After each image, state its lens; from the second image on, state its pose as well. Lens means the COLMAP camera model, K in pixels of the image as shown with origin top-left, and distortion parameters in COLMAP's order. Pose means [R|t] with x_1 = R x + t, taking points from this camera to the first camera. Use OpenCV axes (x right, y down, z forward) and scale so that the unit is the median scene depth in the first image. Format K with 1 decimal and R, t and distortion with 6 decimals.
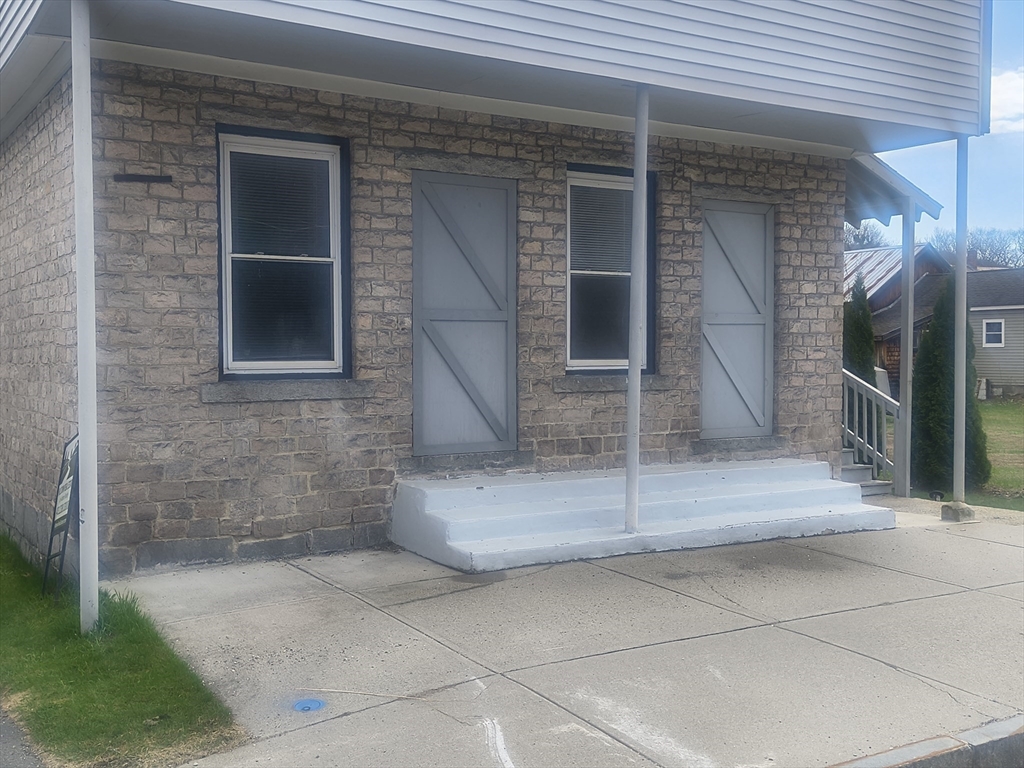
lens RADIAL K [[1070.9, 0, 504.6], [0, 1070.9, 380.6], [0, 0, 1]] dist [0.069611, 0.000000]
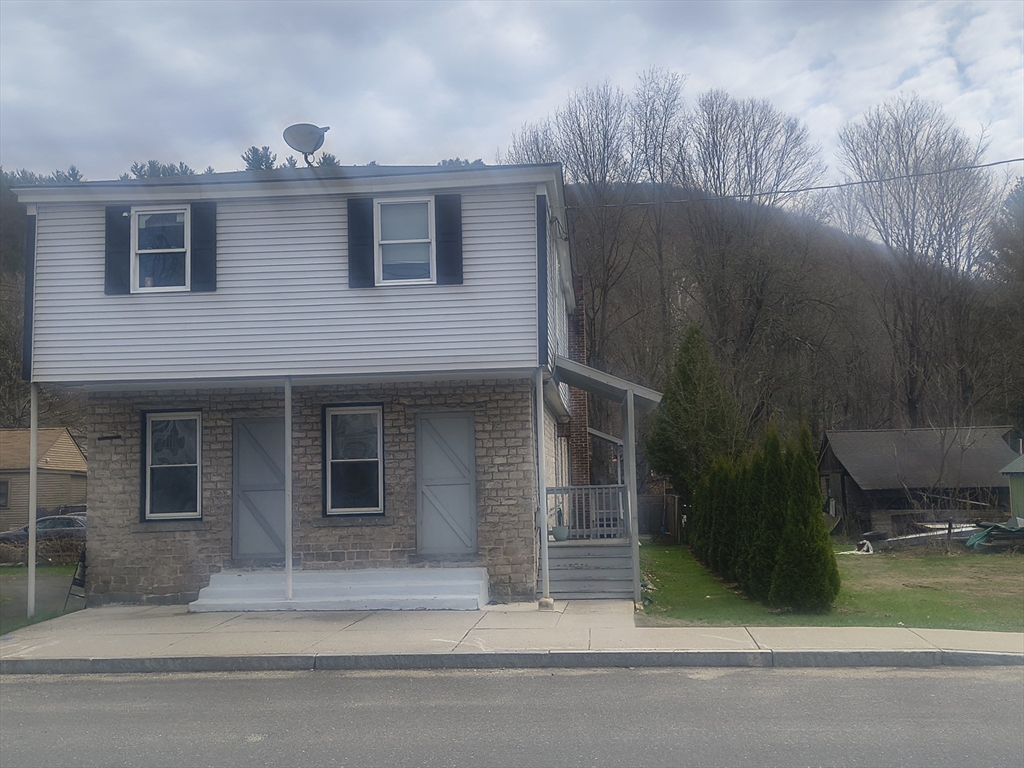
lens RADIAL K [[1070.9, 0, 521.9], [0, 1070.9, 384.8], [0, 0, 1]] dist [0.069611, 0.000000]
pose [[0.808700, -0.073544, -0.583606, 1.497947], [0.008923, 0.993573, -0.112841, -0.020635], [0.588154, 0.086047, 0.804159, -0.330928]]
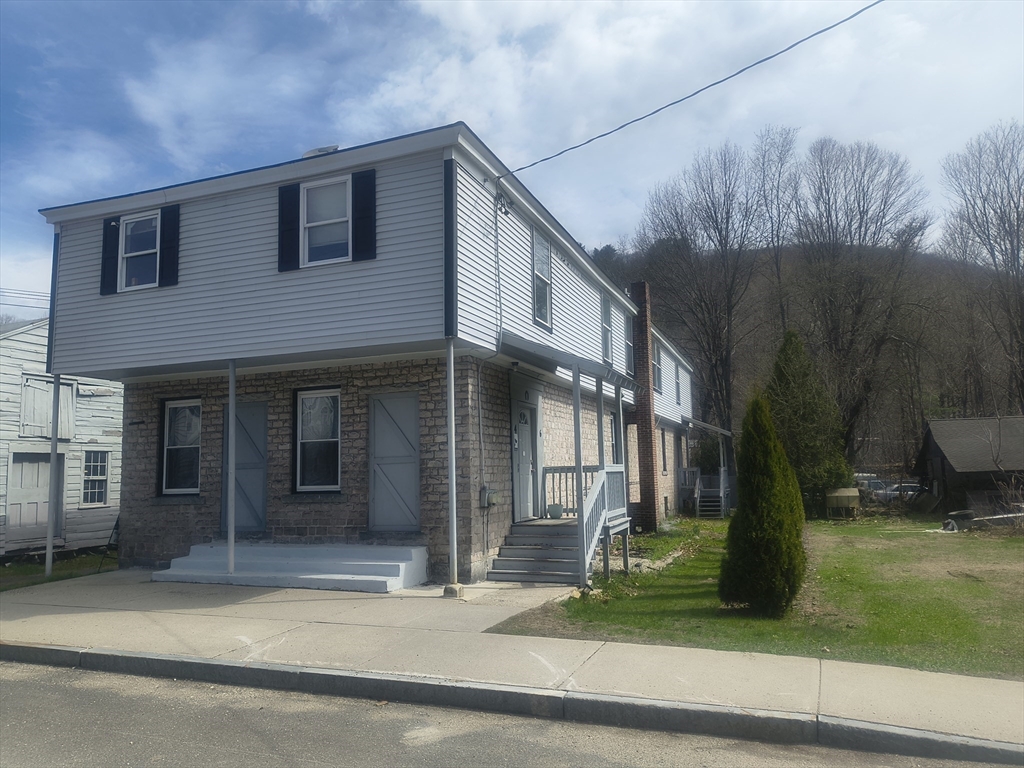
lens RADIAL K [[734.2, 0, 506.1], [0, 734.2, 389.9], [0, 0, 1]] dist [0.057433, -0.059315]
pose [[0.604621, -0.102049, -0.789949, 1.450203], [0.001076, 0.991862, -0.127310, -0.022903], [0.796513, 0.076124, 0.599811, 0.500090]]
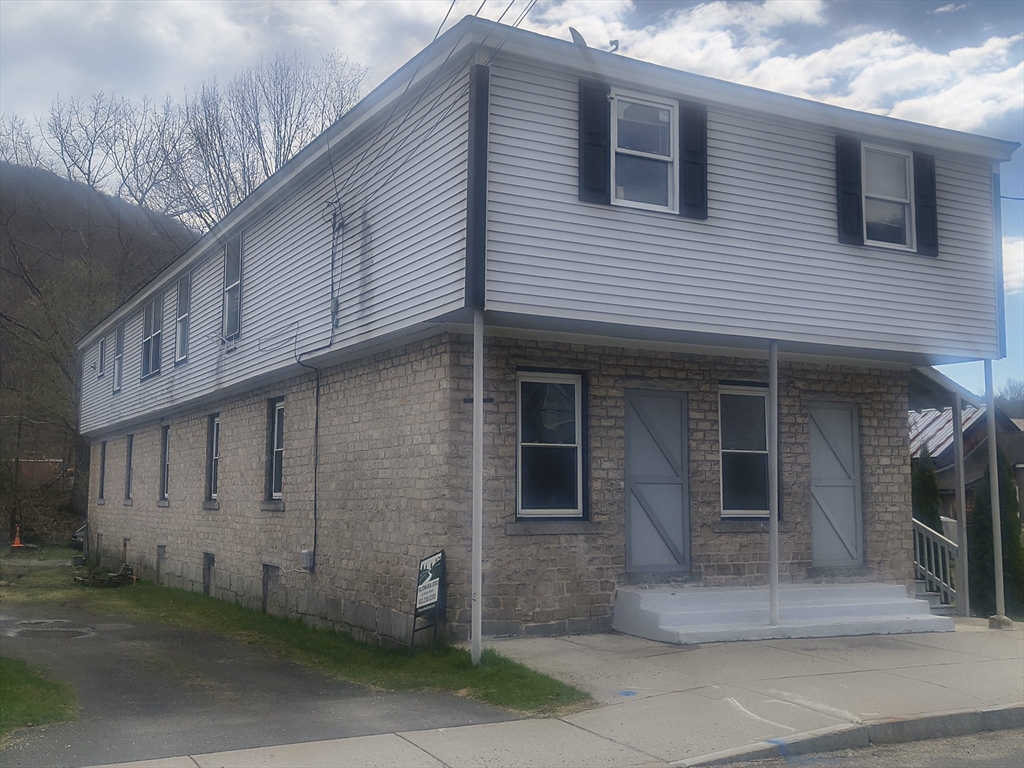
lens RADIAL K [[1070.9, 0, 502.6], [0, 1070.9, 370.8], [0, 0, 1]] dist [0.069611, 0.000000]
pose [[0.998019, -0.000587, -0.062915, -0.157177], [-0.008500, 0.989530, -0.144079, 0.007261], [0.062341, 0.144328, 0.987564, -0.546656]]
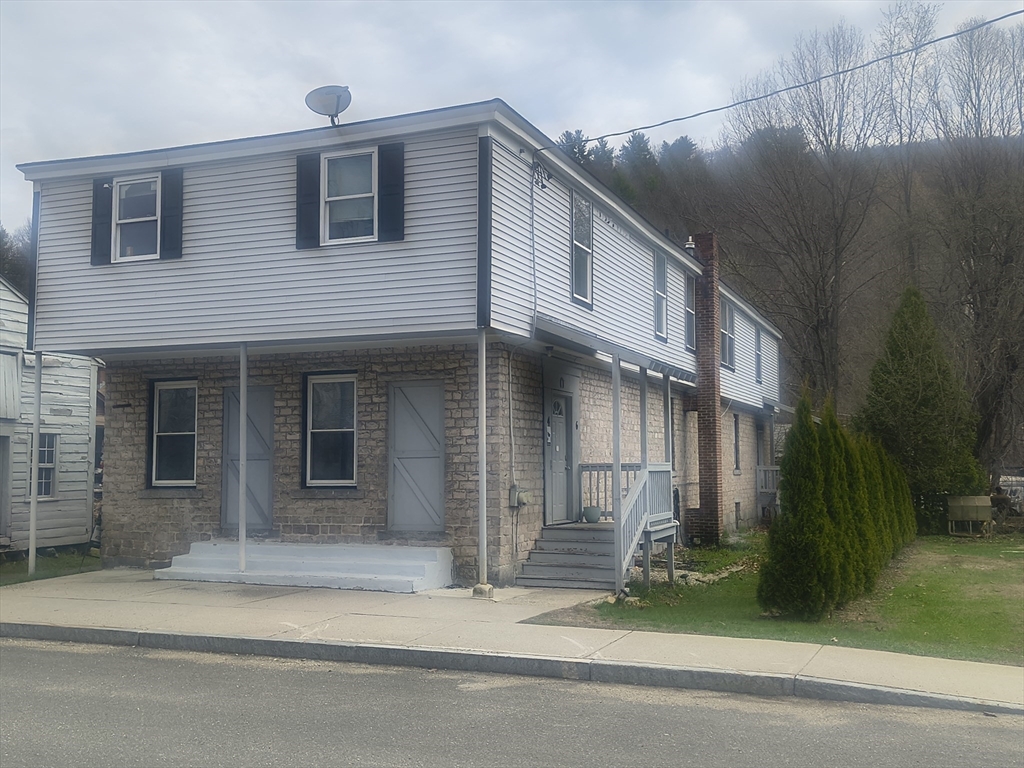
lens RADIAL K [[1070.9, 0, 513.4], [0, 1070.9, 380.6], [0, 0, 1]] dist [0.069611, 0.000000]
pose [[0.593764, -0.065597, -0.801961, 1.798037], [-0.017435, 0.995389, -0.094327, -0.022642], [0.804450, 0.069991, 0.589883, 0.215029]]
